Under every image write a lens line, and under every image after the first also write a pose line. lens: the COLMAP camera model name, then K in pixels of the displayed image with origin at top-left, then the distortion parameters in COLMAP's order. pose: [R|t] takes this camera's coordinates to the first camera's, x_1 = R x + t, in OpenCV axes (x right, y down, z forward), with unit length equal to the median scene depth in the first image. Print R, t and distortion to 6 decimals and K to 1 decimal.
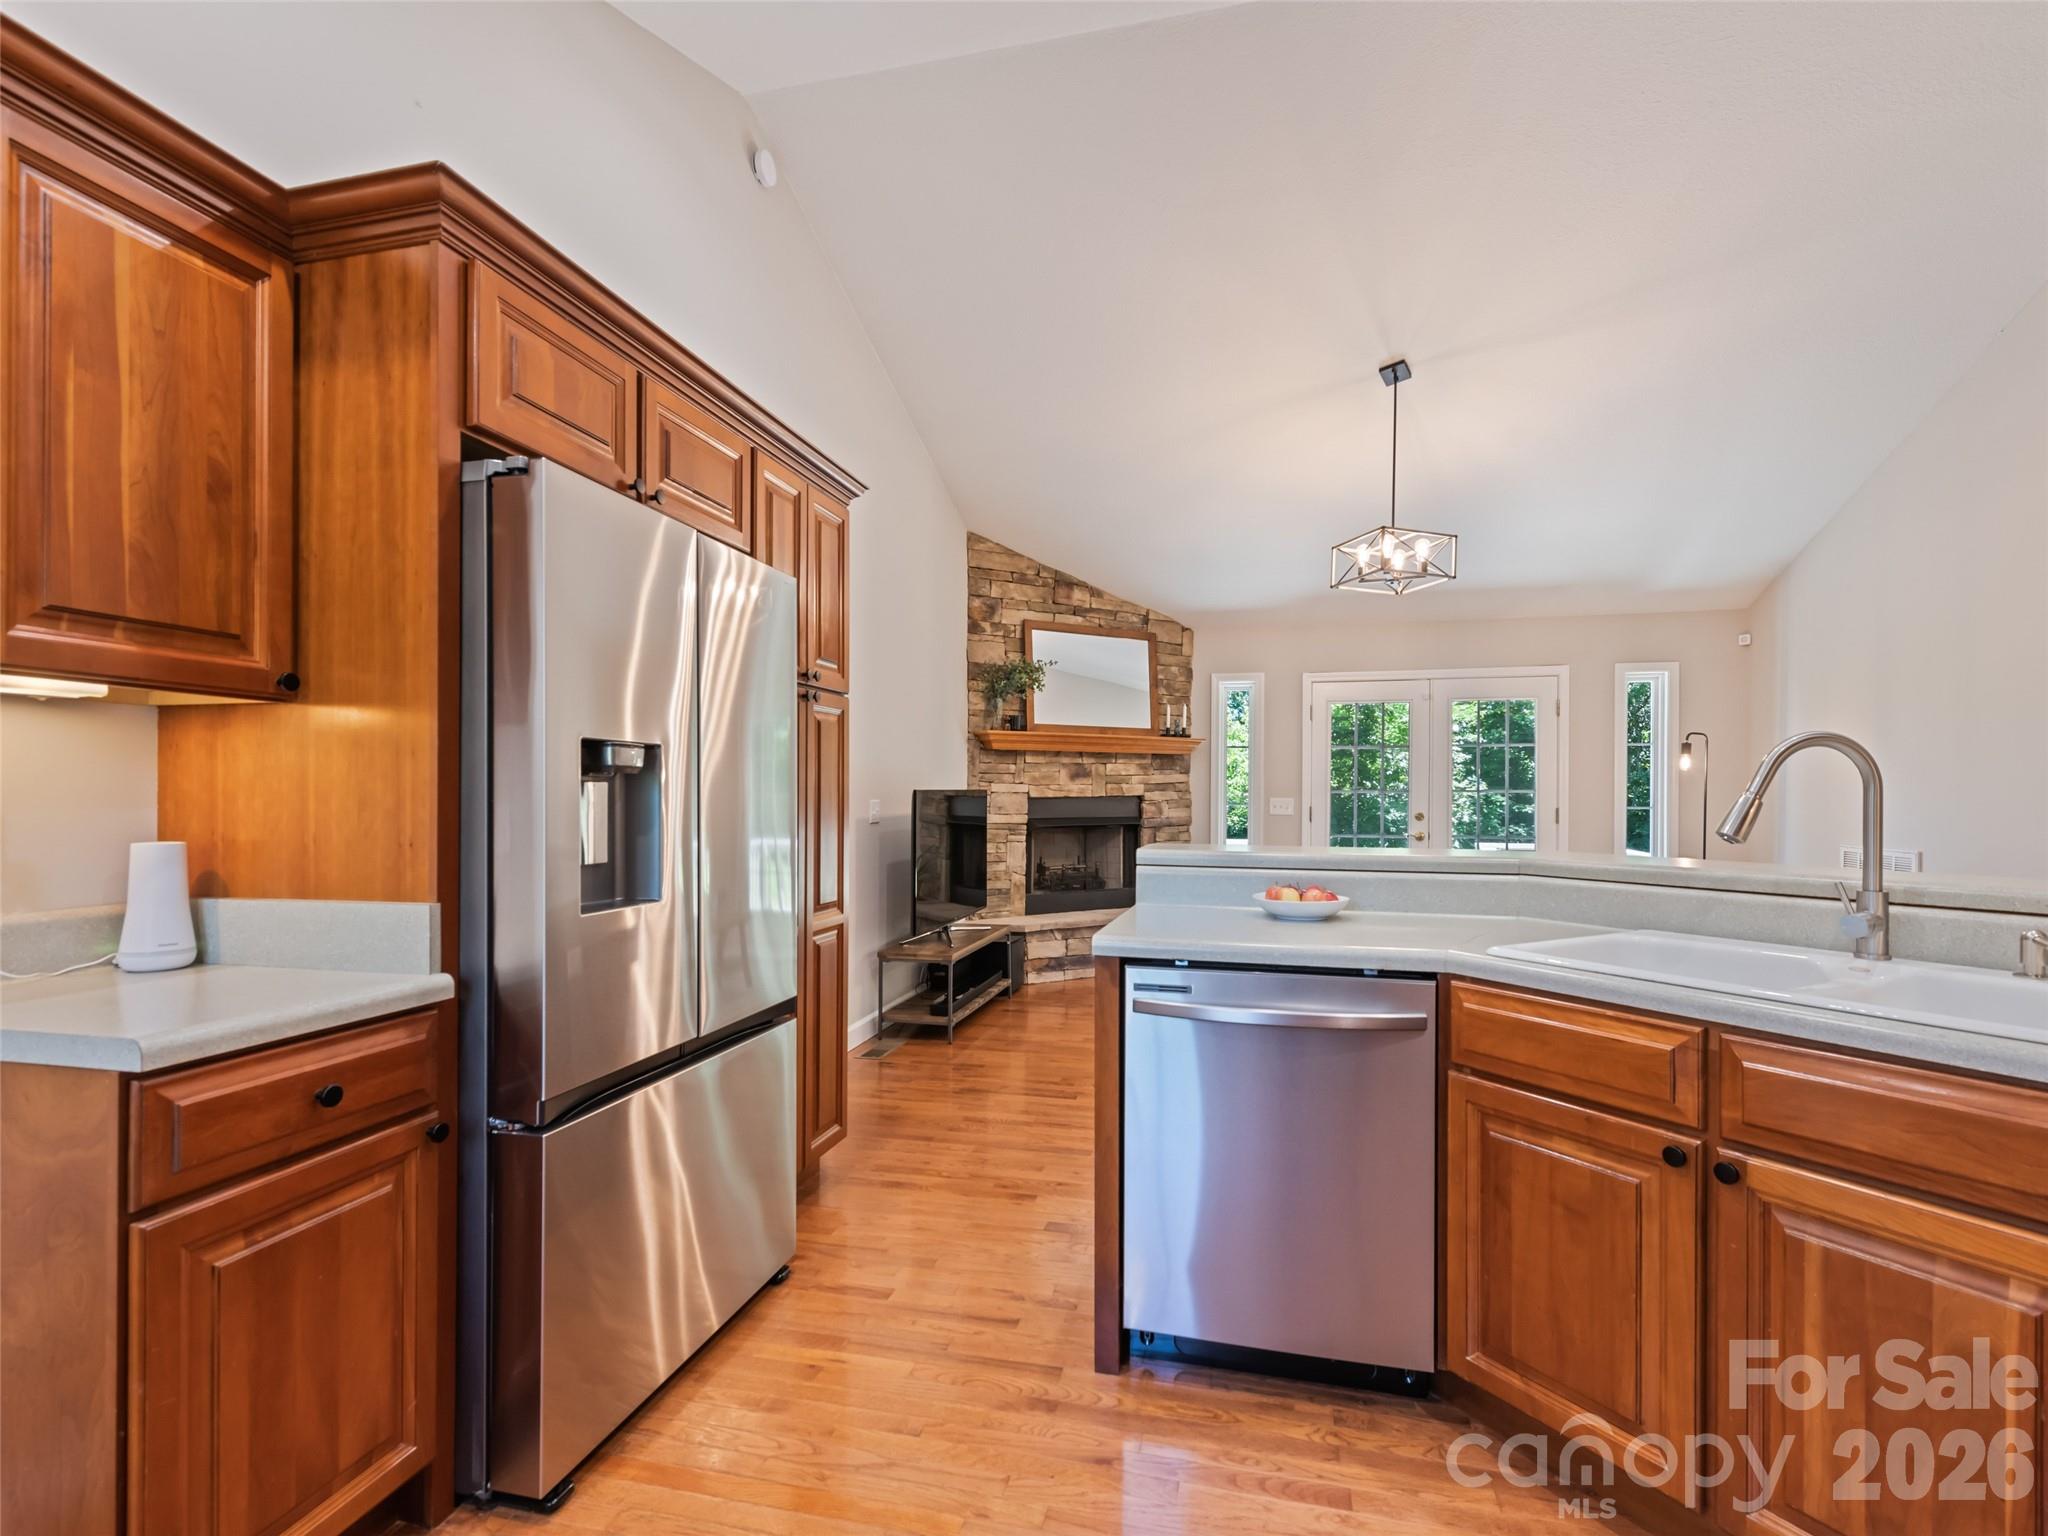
lens RADIAL K [[976.0, 0, 1031.8], [0, 976.0, 801.8], [0, 0, 1]] dist [0.001377, -0.000068]
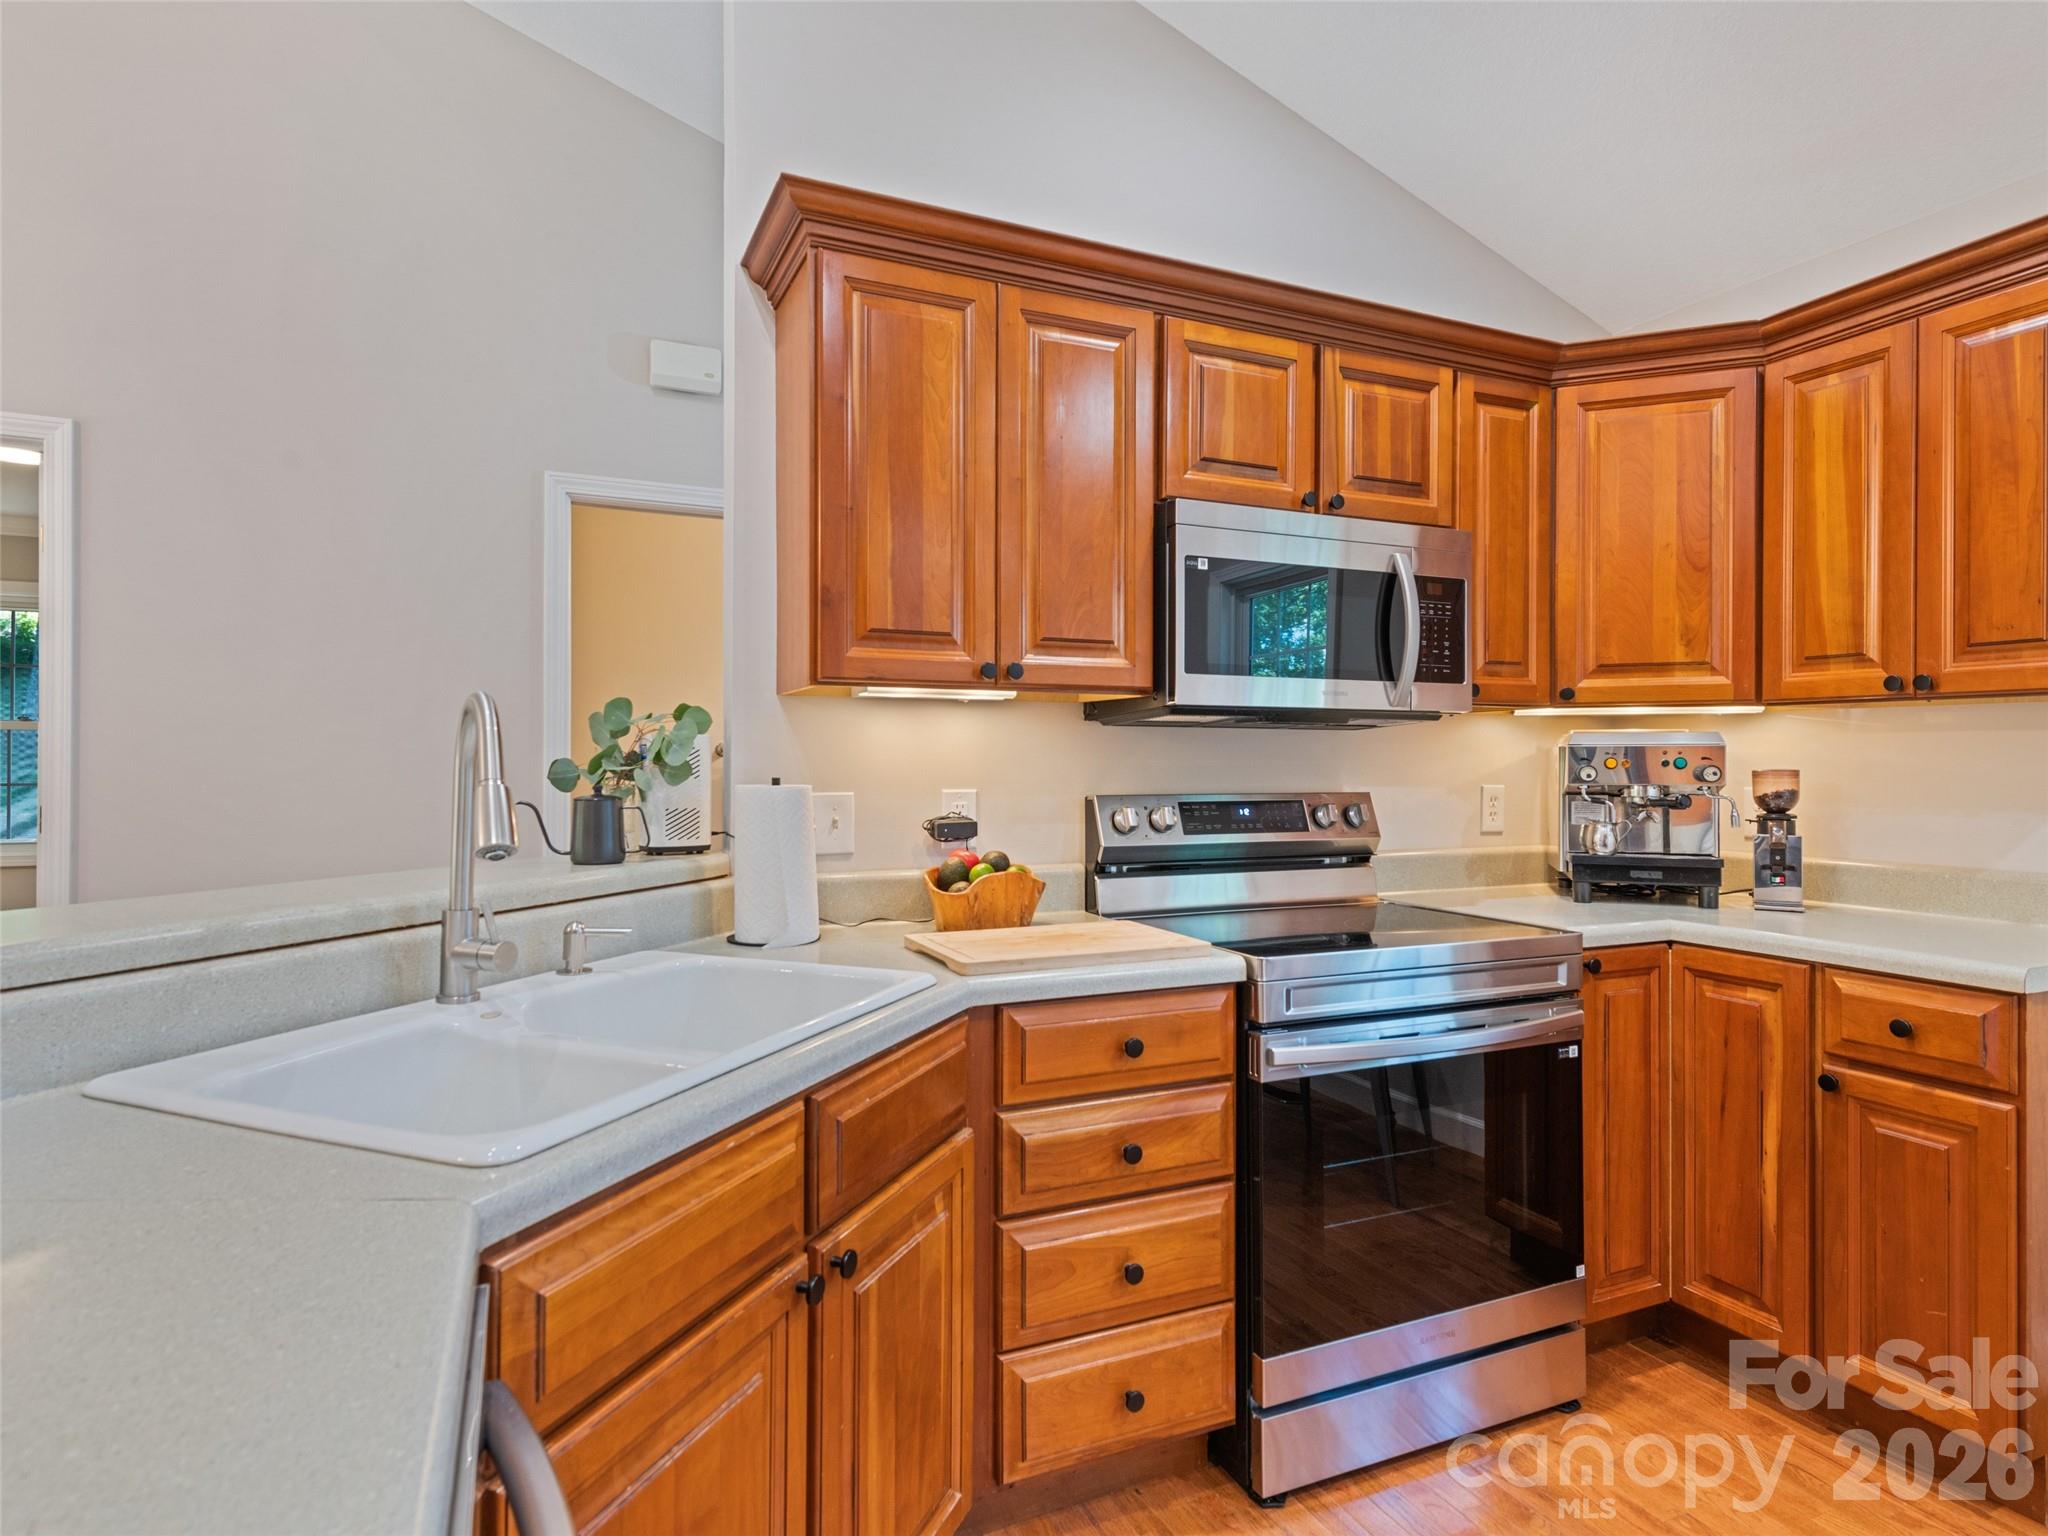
lens RADIAL K [[1093.5, 0, 1024.0], [0, 1093.5, 768.0], [0, 0, 1]] dist [0.012868, 0.000770]
pose [[-0.615021, -0.010638, 0.788439, -0.016605], [-0.000894, 0.999918, 0.012793, -0.007514], [-0.788510, 0.007163, -0.614980, 0.302142]]
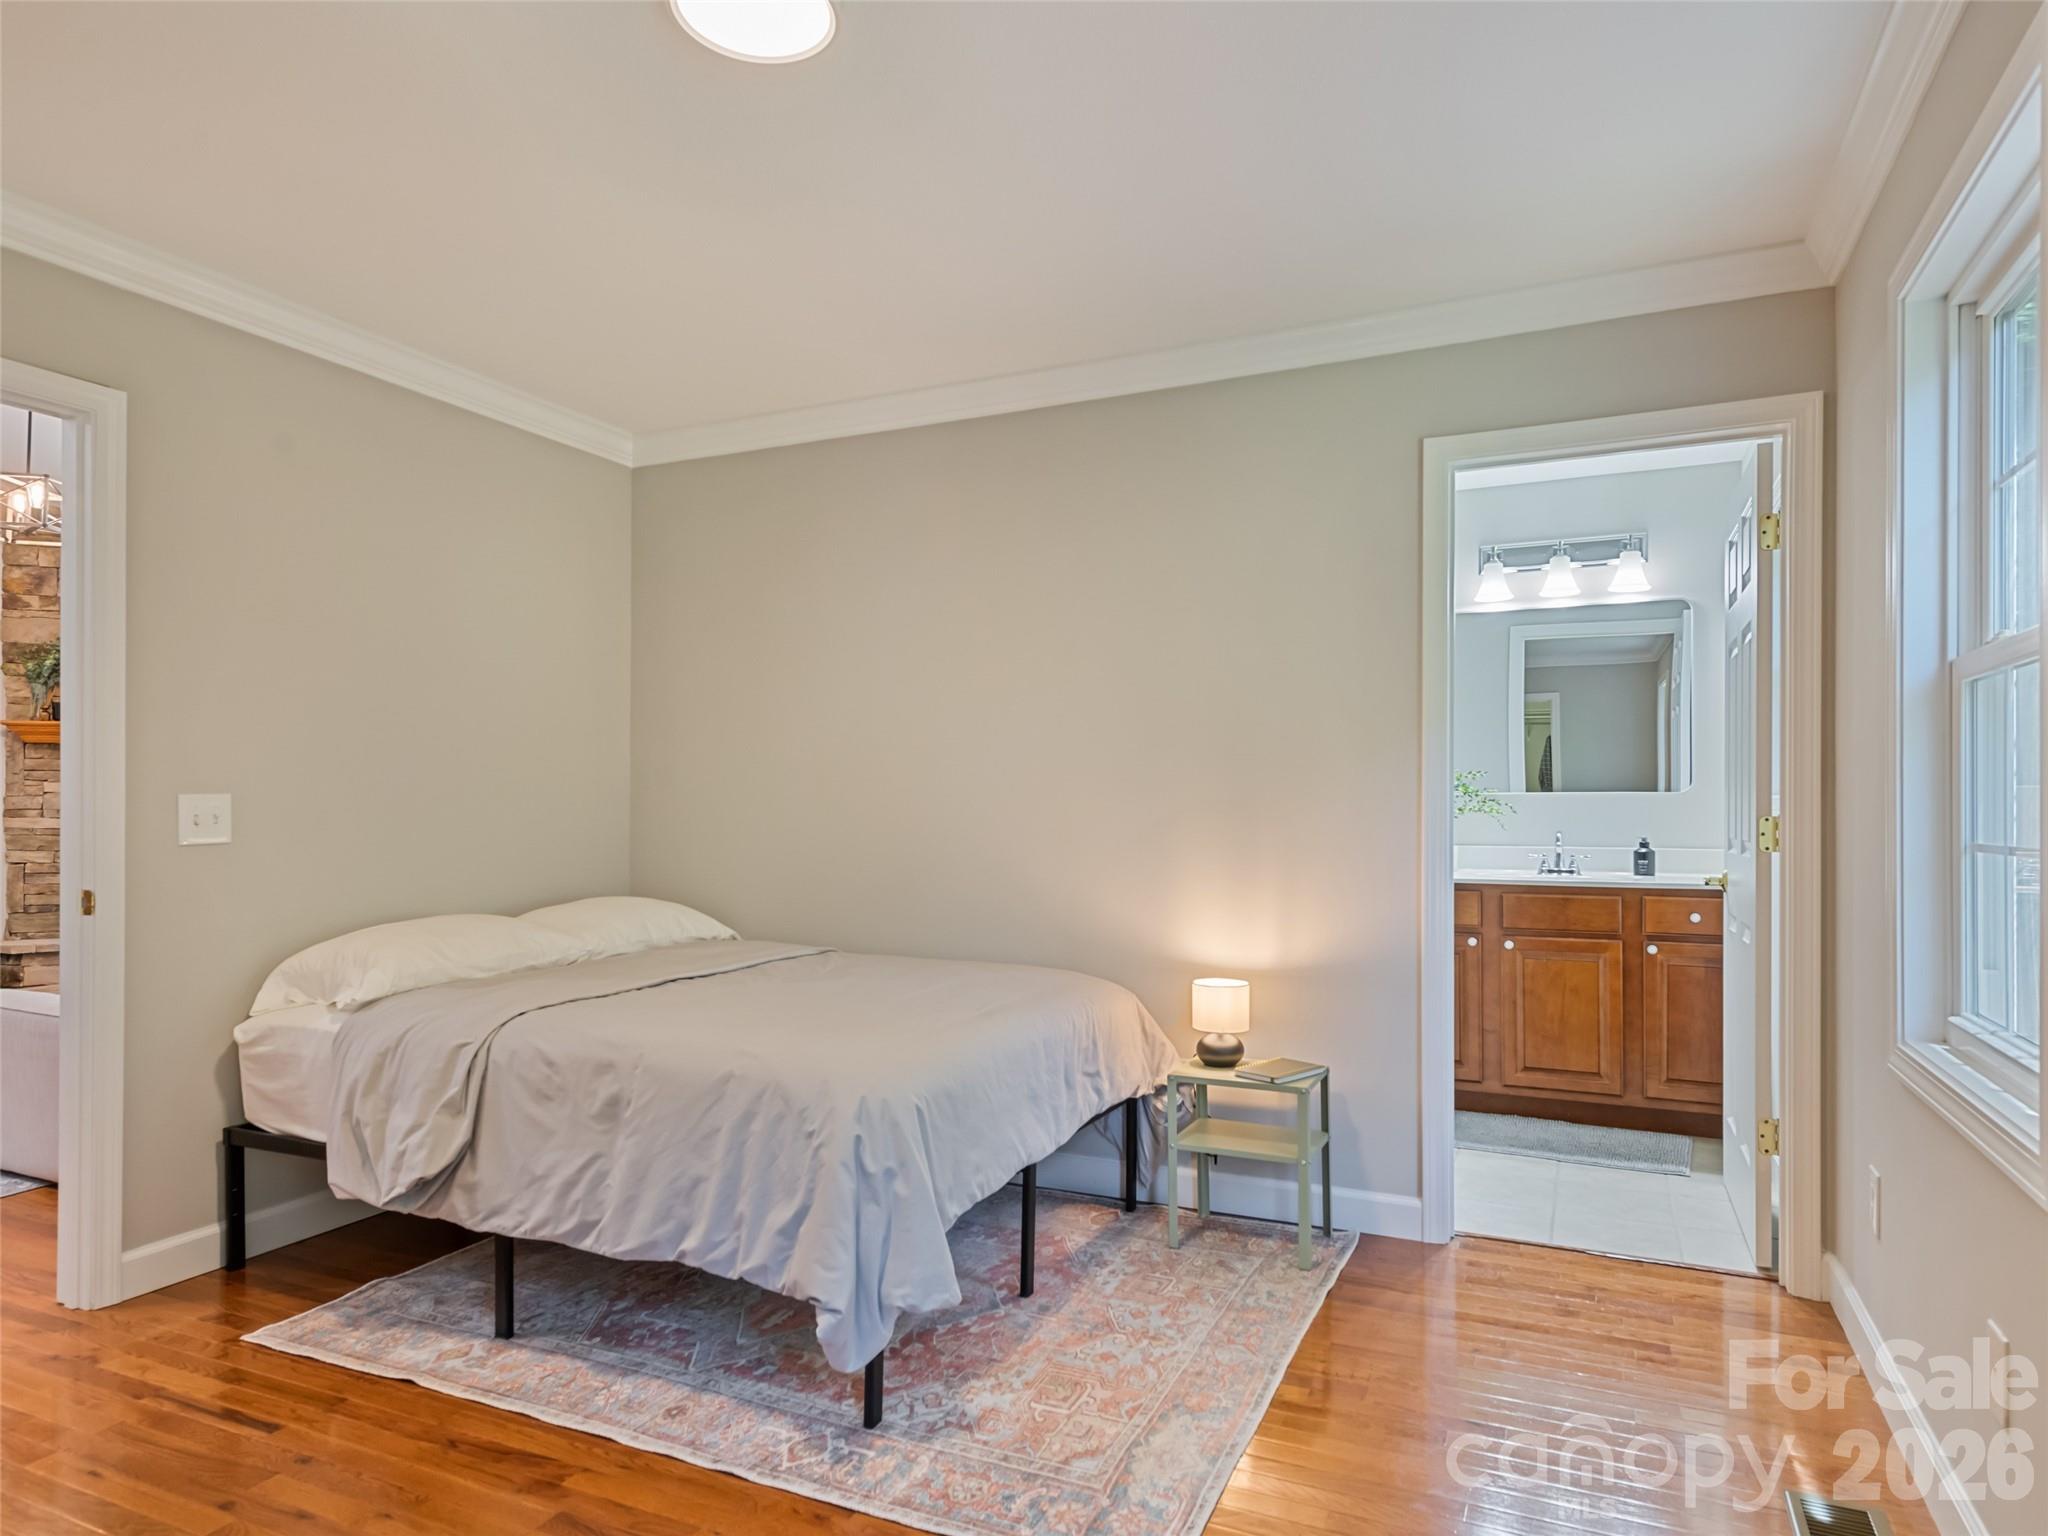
lens RADIAL K [[1228.2, 0, 1022.4], [0, 1228.2, 810.2], [0, 0, 1]] dist [0.002894, 0.000748]
pose [[0.981605, -0.001757, -0.190914, 0.989654], [-0.000568, 0.999926, -0.012126, 0.018167], [0.190921, 0.012011, 0.981532, 0.095752]]
